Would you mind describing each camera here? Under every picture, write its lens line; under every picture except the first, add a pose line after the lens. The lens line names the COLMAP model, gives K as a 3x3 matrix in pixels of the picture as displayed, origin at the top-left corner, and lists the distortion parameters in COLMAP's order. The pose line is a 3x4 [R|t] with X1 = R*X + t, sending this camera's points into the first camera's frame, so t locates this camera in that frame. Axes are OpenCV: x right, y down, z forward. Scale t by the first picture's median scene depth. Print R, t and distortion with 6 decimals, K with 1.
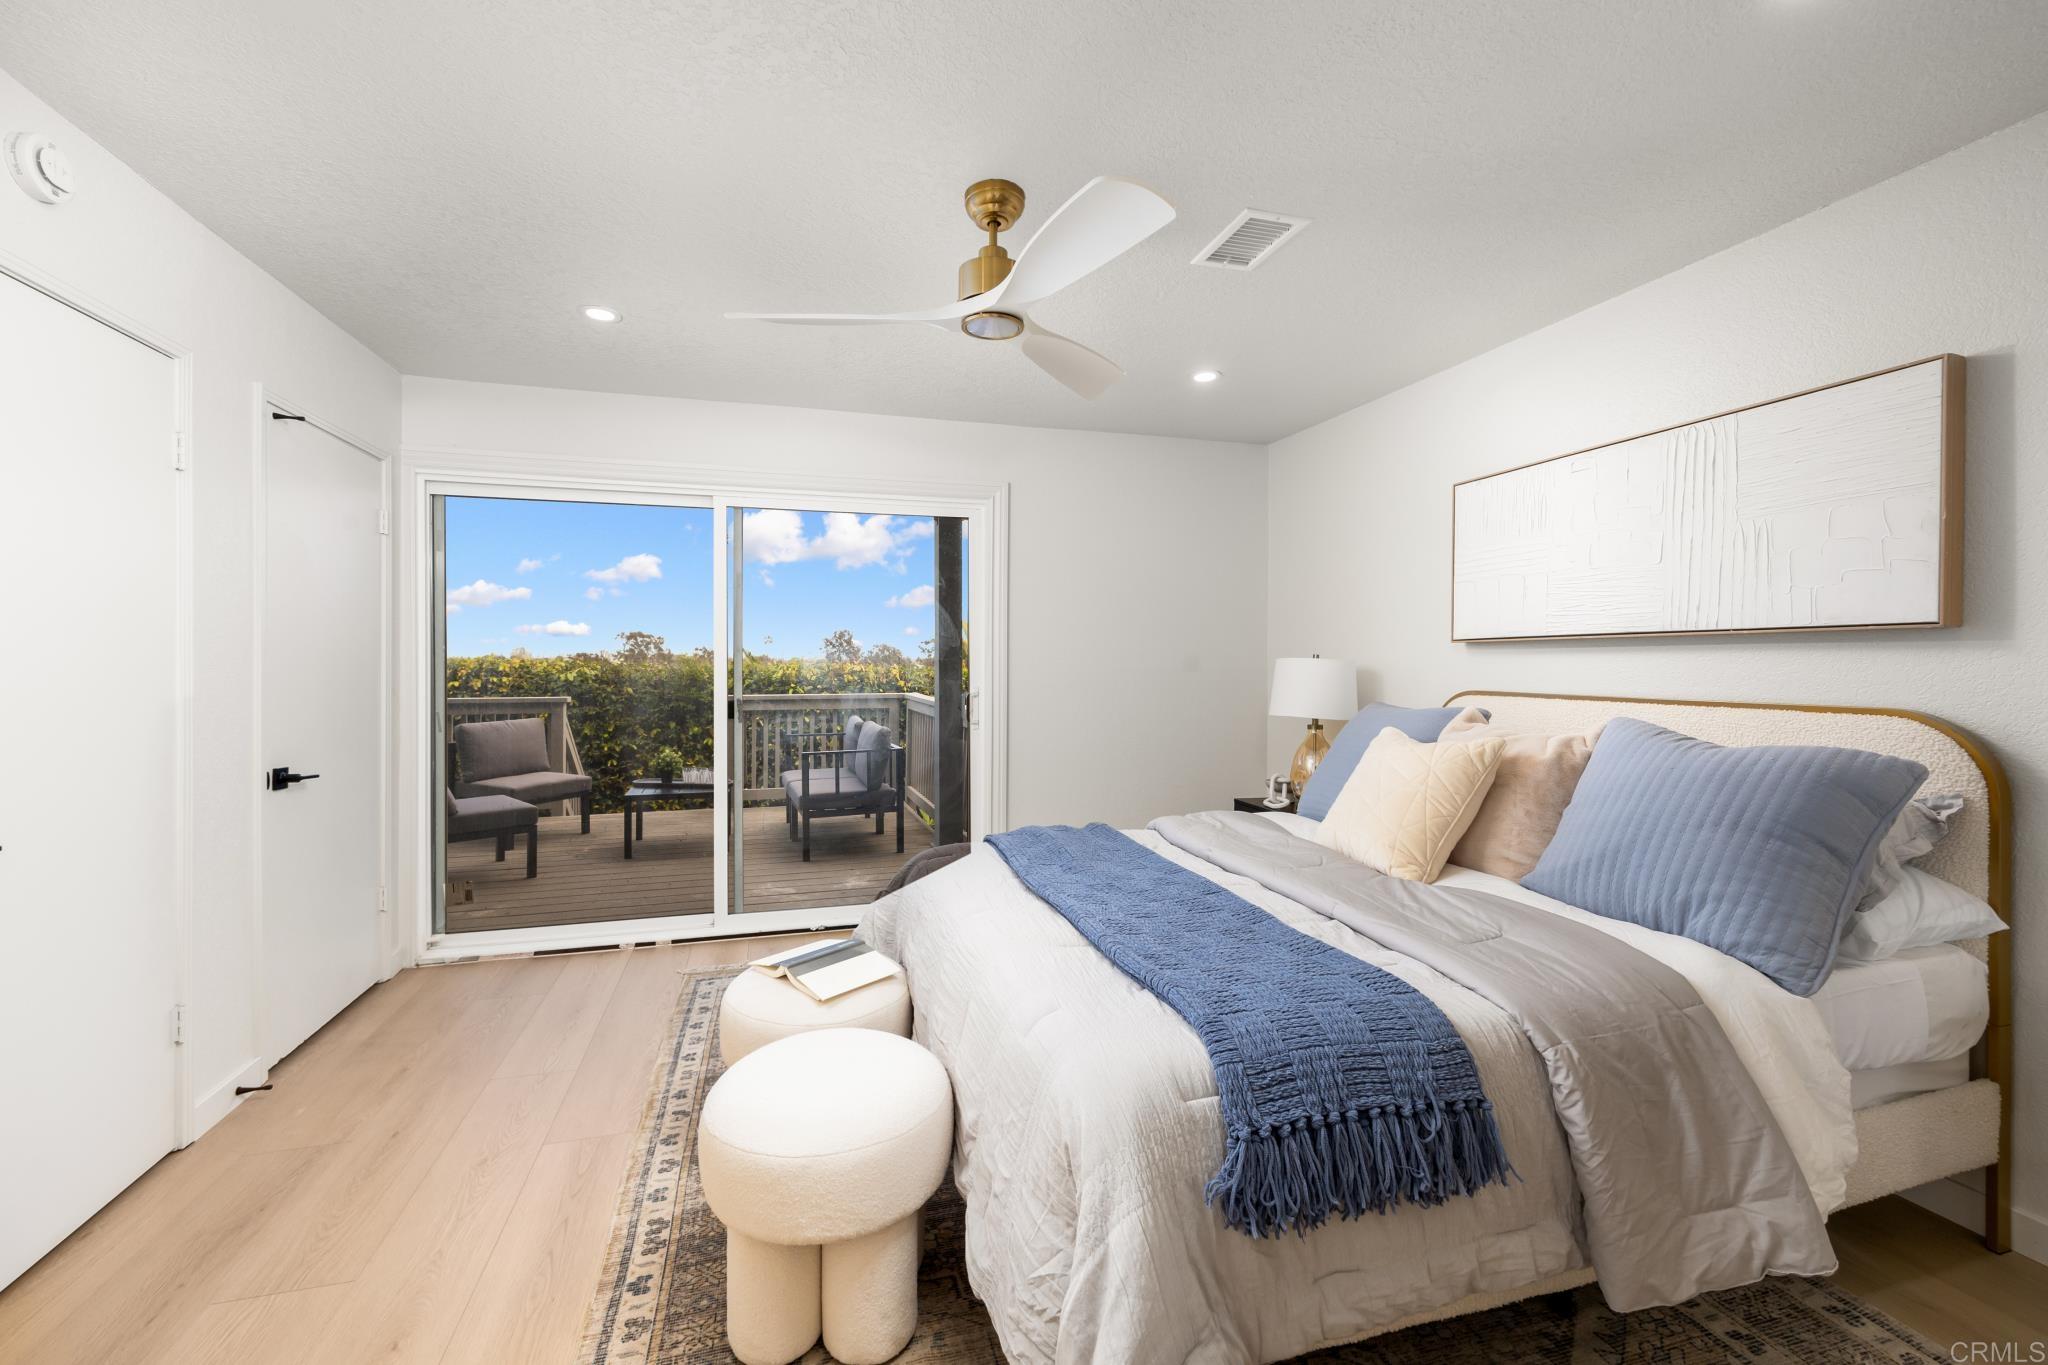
lens RADIAL K [[817.7, 0, 1027.0], [0, 817.7, 667.8], [0, 0, 1]] dist [0.000804, 0.000156]
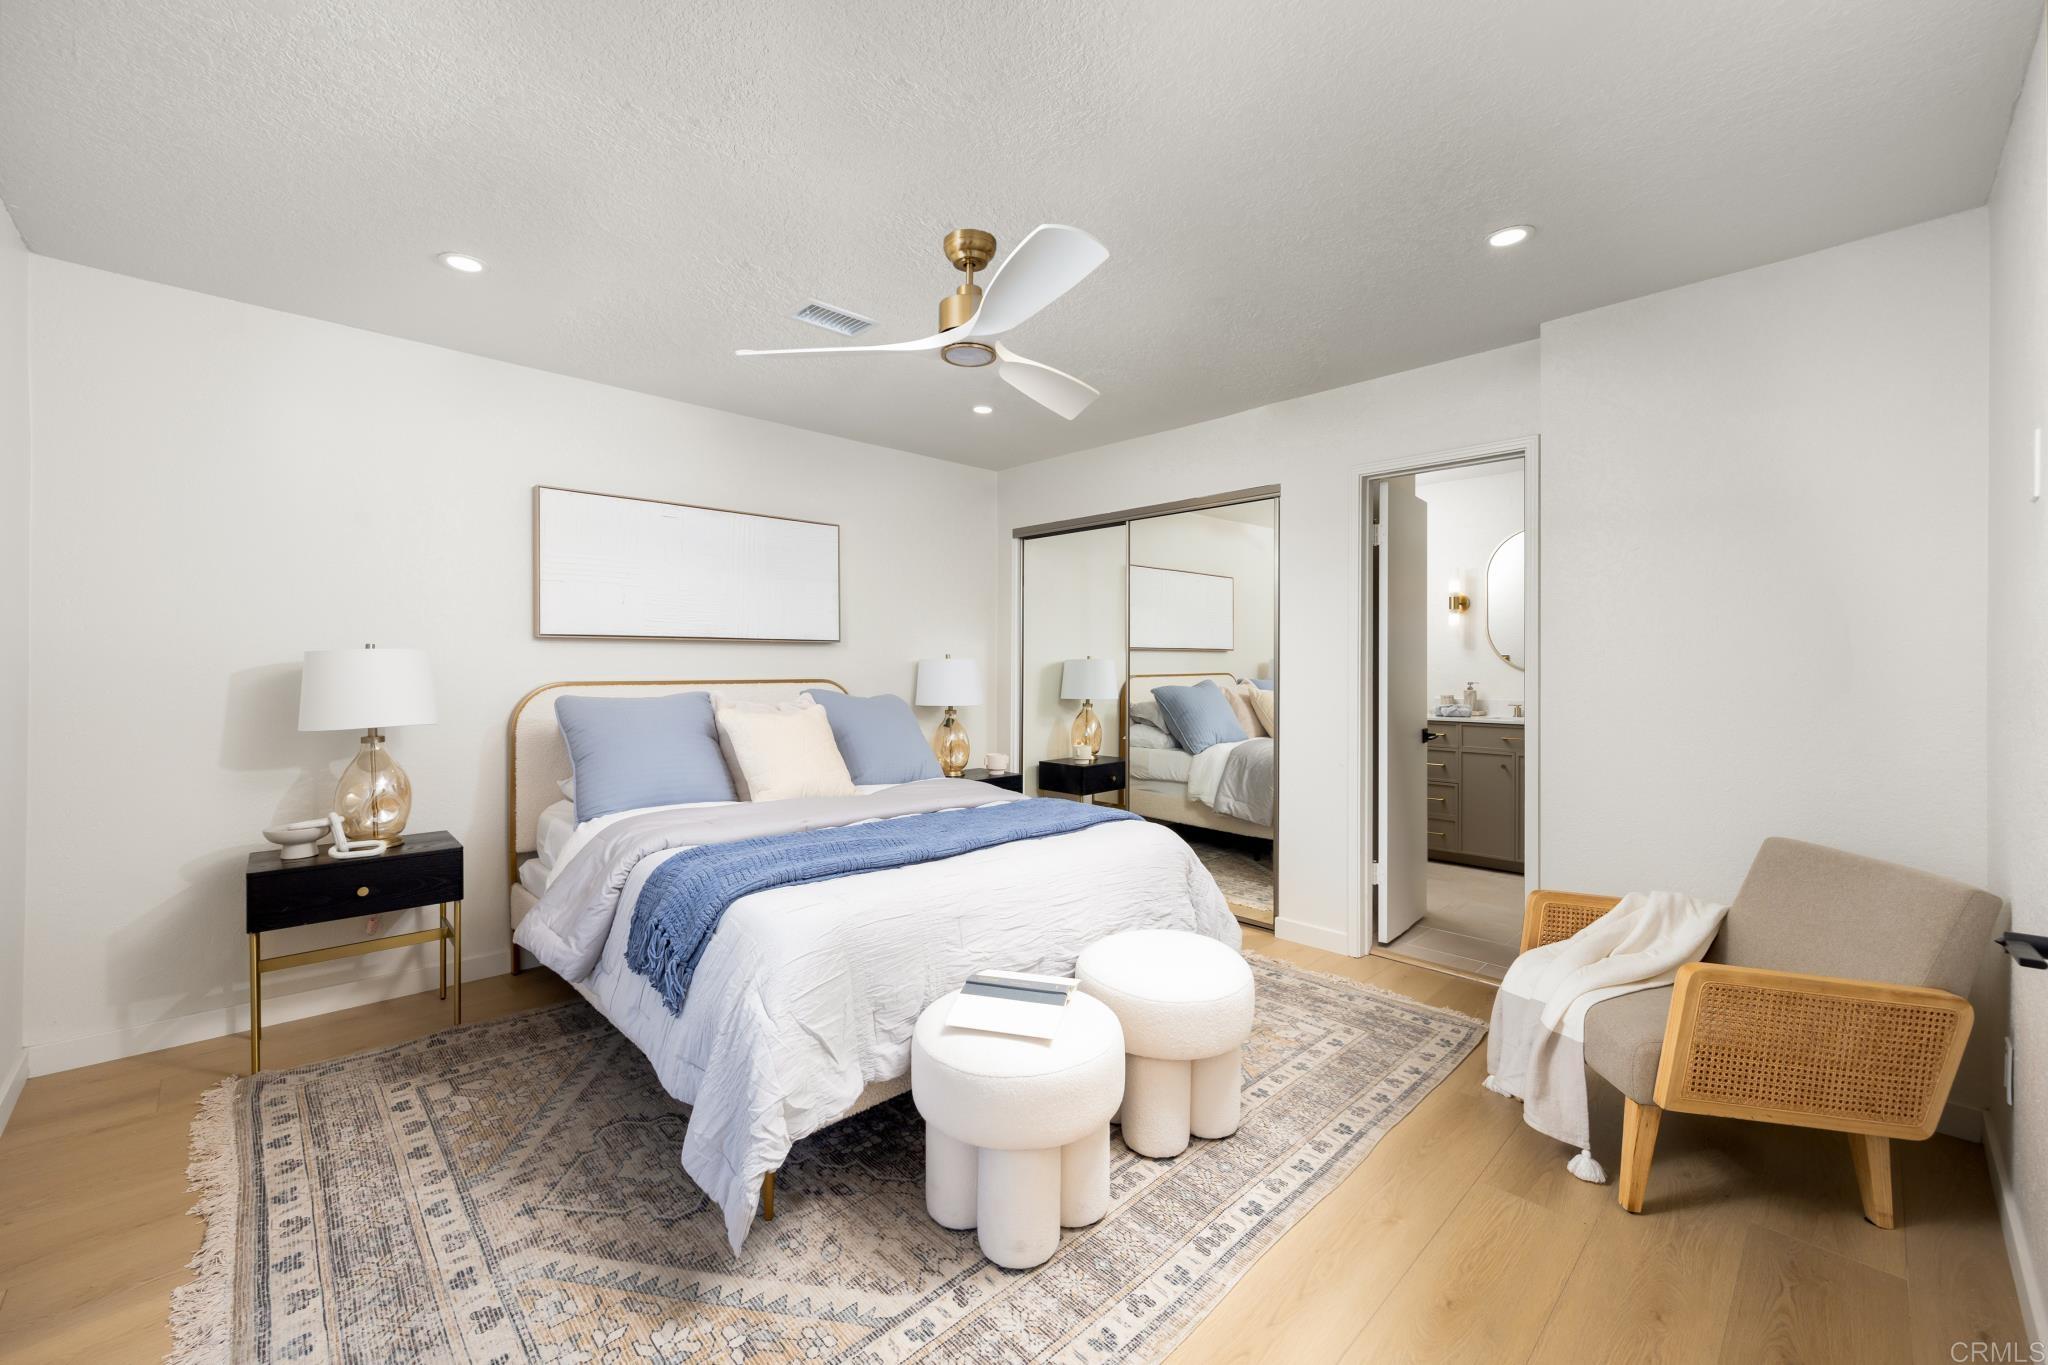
lens RADIAL K [[817.7, 0, 1027.0], [0, 817.7, 667.8], [0, 0, 1]] dist [0.000804, 0.000156]
pose [[-0.454898, -0.006388, 0.890521, -1.219599], [0.001634, 0.999967, 0.008007, 0.002968], [-0.890542, 0.005098, -0.454872, 1.639946]]
